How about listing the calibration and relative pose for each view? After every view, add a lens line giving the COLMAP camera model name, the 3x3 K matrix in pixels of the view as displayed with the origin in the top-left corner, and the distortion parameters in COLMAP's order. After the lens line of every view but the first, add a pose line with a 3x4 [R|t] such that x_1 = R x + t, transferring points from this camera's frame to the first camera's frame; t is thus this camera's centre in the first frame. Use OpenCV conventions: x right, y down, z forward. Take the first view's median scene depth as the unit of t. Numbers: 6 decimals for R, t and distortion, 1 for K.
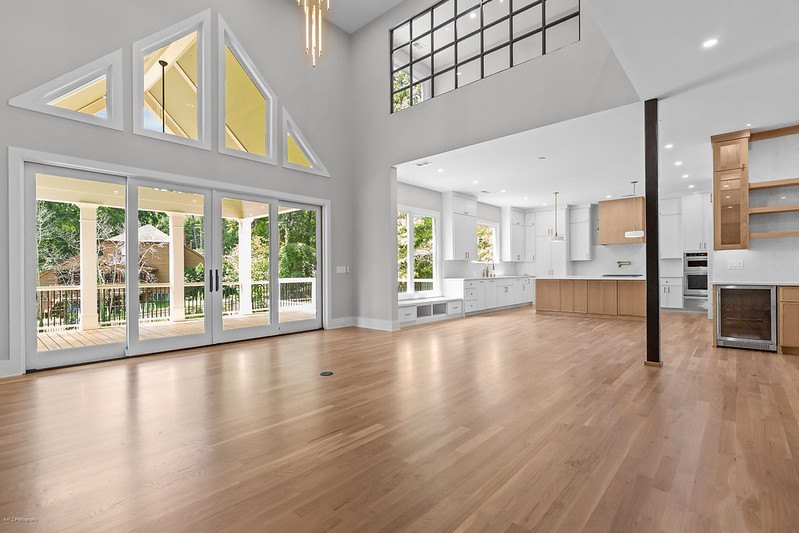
lens RADIAL K [[380.5, 0, 399.4], [0, 380.5, 269.0], [0, 0, 1]] dist [-0.005360, -0.000455]
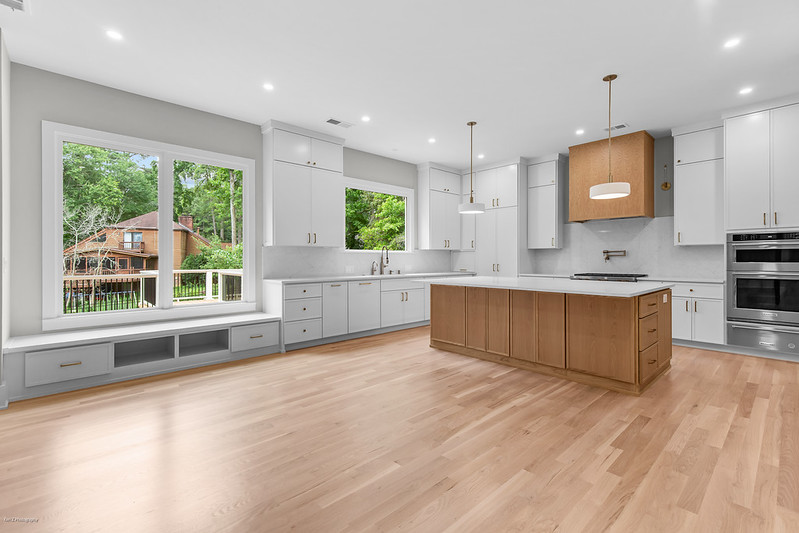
lens RADIAL K [[362.5, 0, 398.4], [0, 362.5, 254.3], [0, 0, 1]] dist [0.003719, 0.000631]
pose [[0.995125, 0.005995, -0.098437, 0.363318], [-0.006585, 0.999962, -0.005667, -0.010255], [0.098399, 0.006288, 0.995127, 0.477359]]
